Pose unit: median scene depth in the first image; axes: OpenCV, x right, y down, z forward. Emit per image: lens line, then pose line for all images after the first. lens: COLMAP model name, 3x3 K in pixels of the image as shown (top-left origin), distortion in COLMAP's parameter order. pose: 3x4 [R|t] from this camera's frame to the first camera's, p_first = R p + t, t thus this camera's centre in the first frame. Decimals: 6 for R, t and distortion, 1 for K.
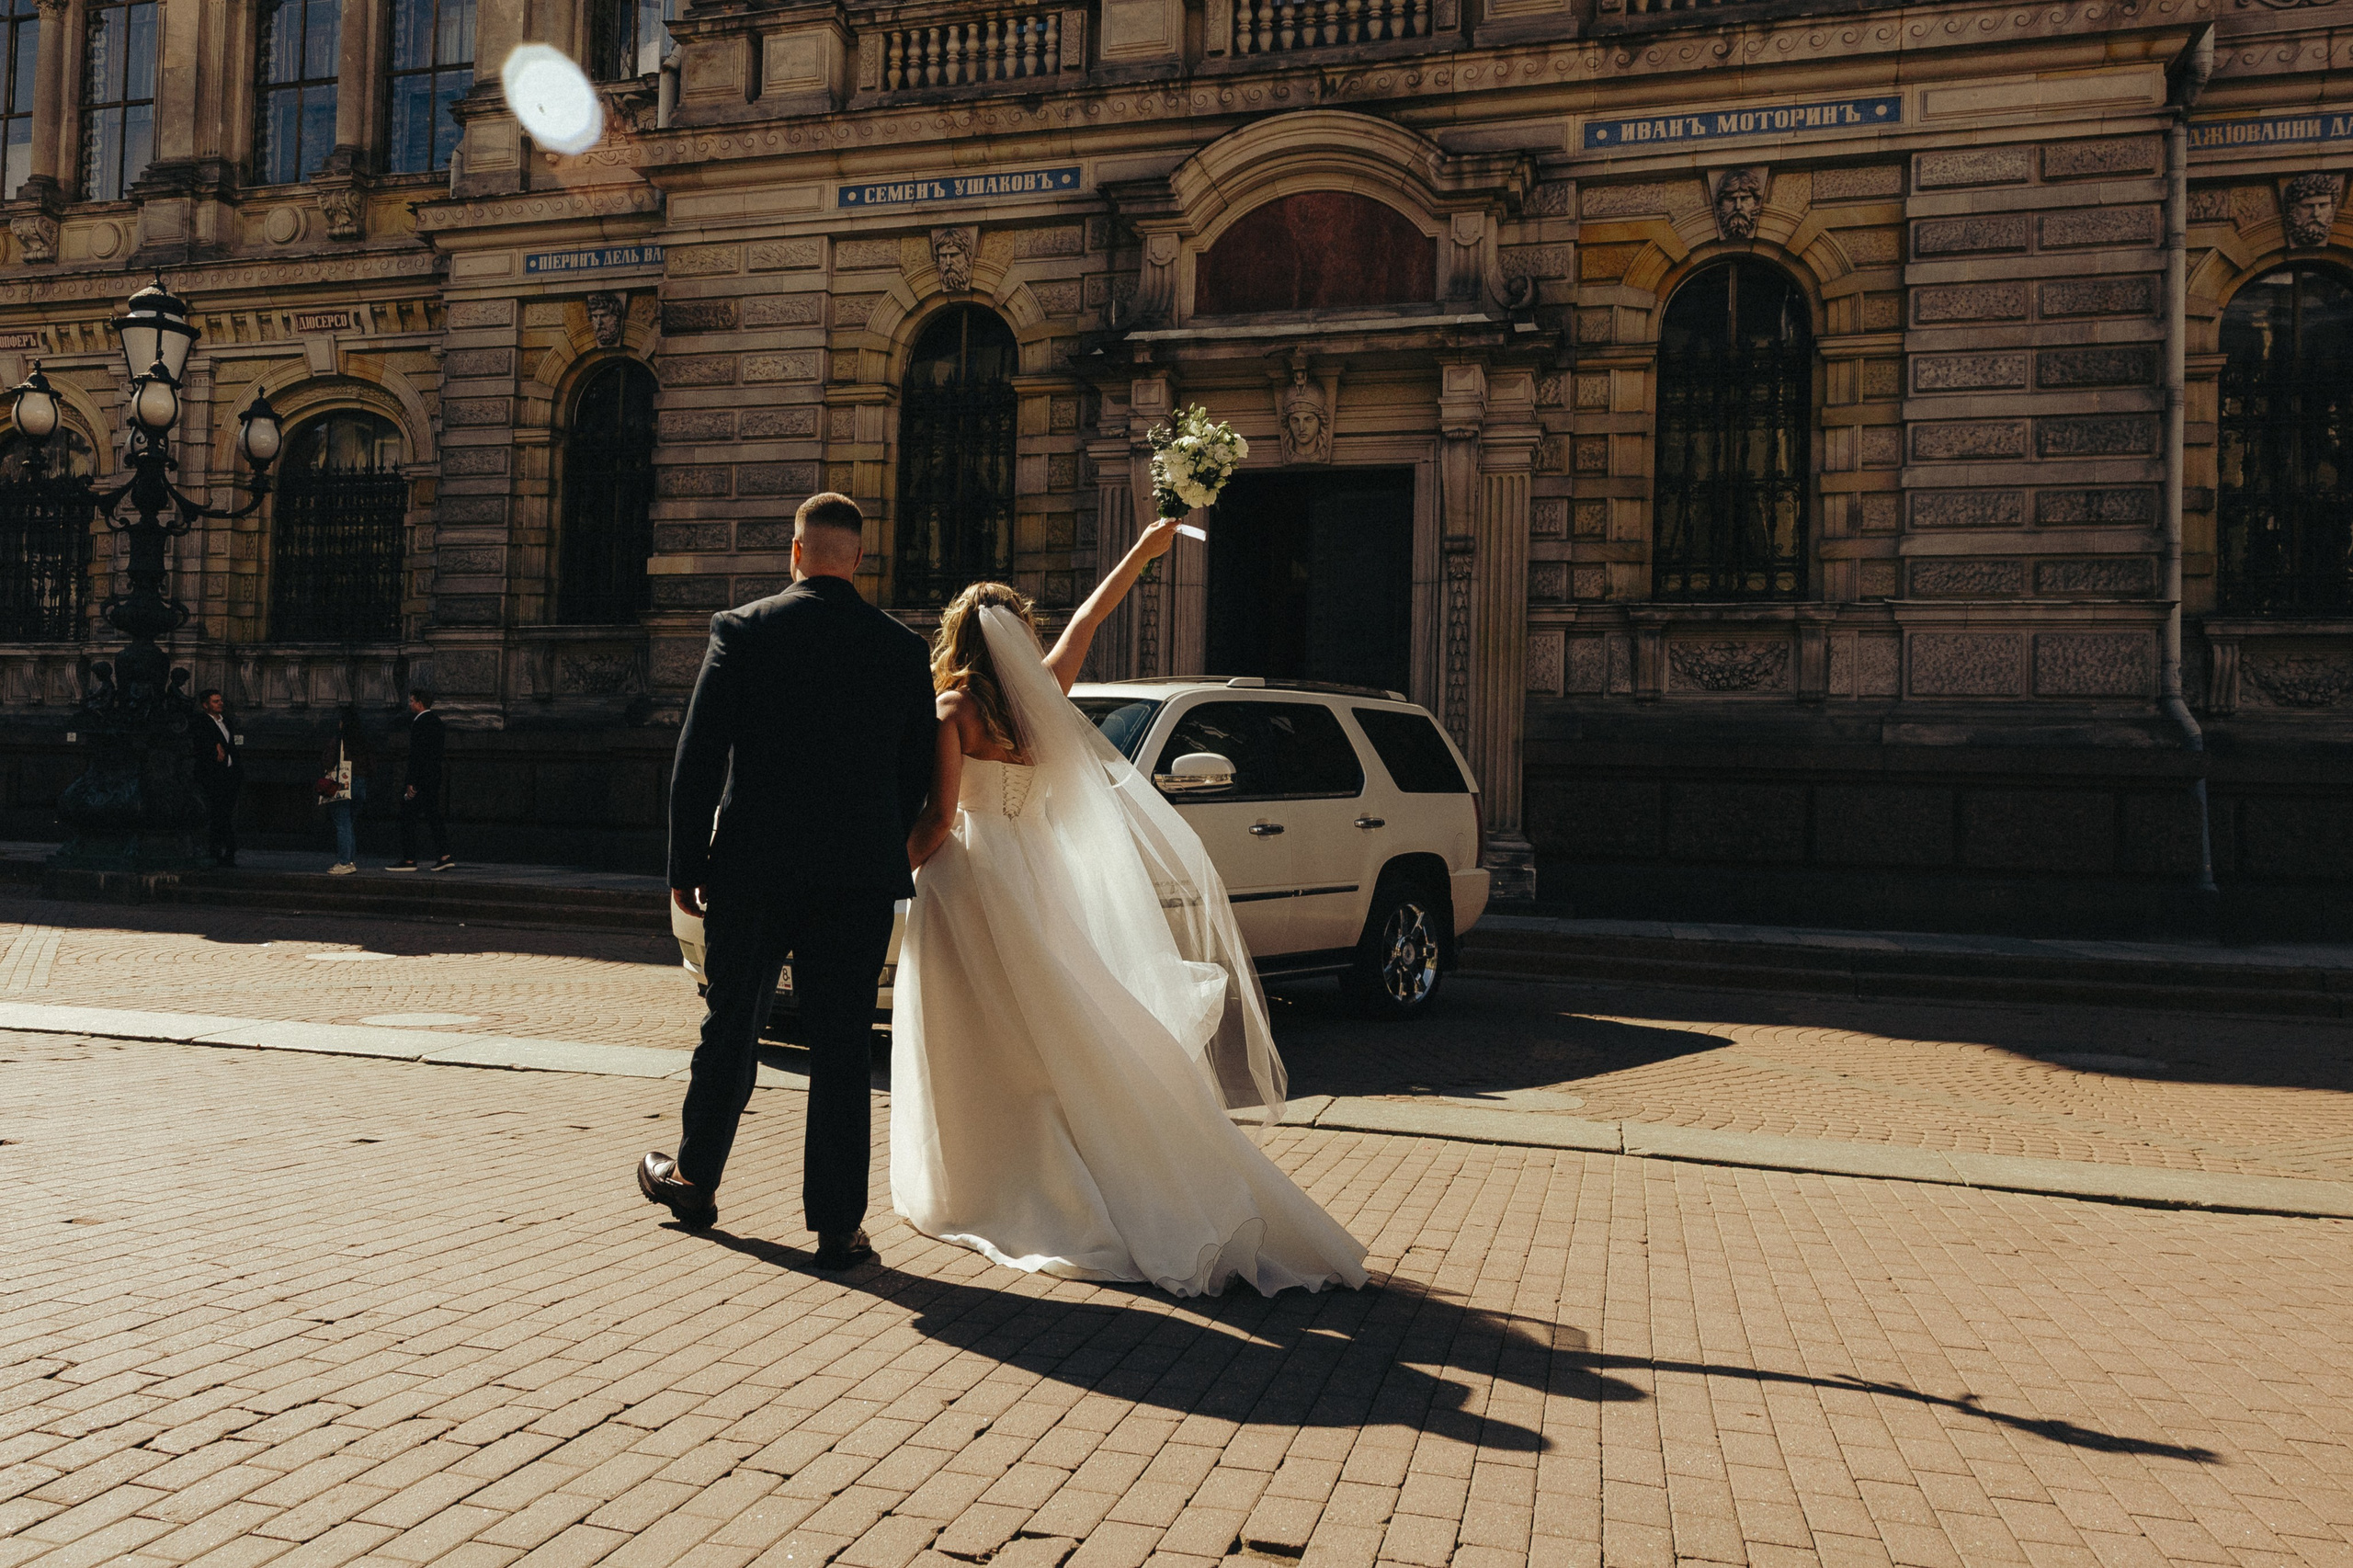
lens RADIAL K [[1852.6, 0, 1094.3], [0, 1852.6, 808.2], [0, 0, 1]] dist [-0.054179, 0.025001]
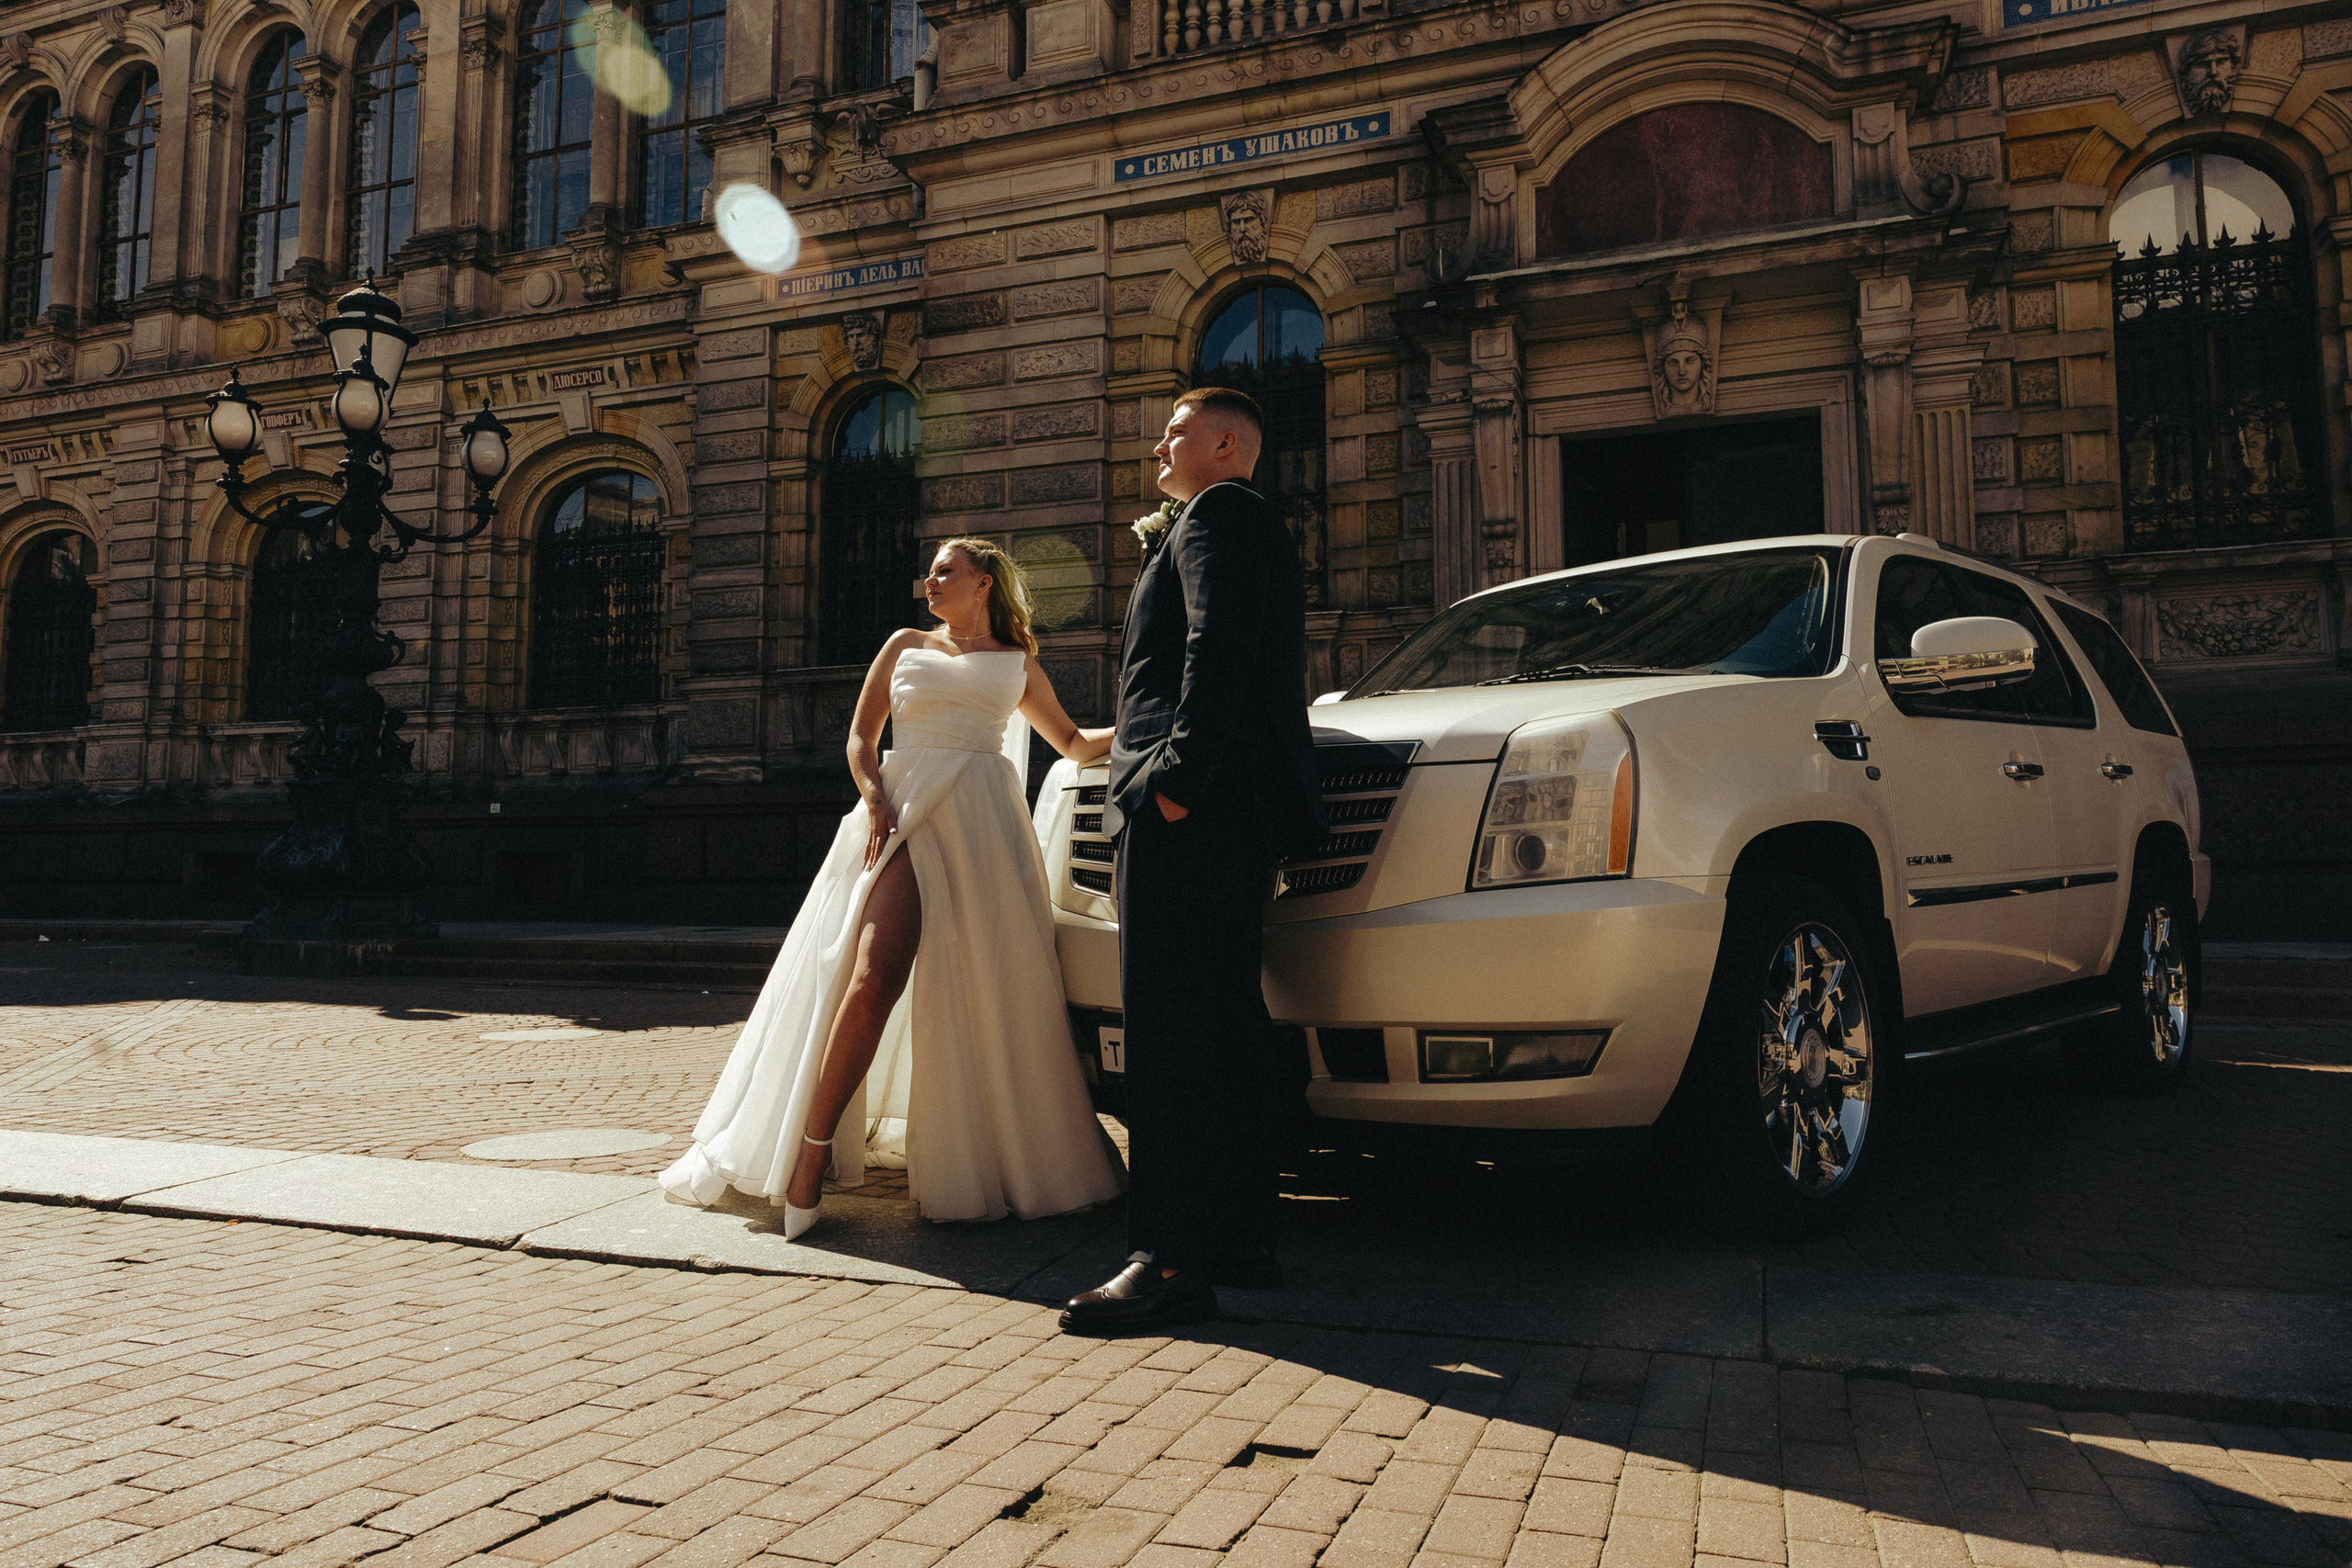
lens RADIAL K [[1472.4, 0, 1161.1], [0, 1472.4, 814.5], [0, 0, 1]] dist [-0.050073, 0.003901]
pose [[0.997320, -0.035041, -0.064232, -0.082951], [0.031391, 0.997881, -0.056987, 0.024498], [0.066093, 0.054818, 0.996307, 0.312347]]
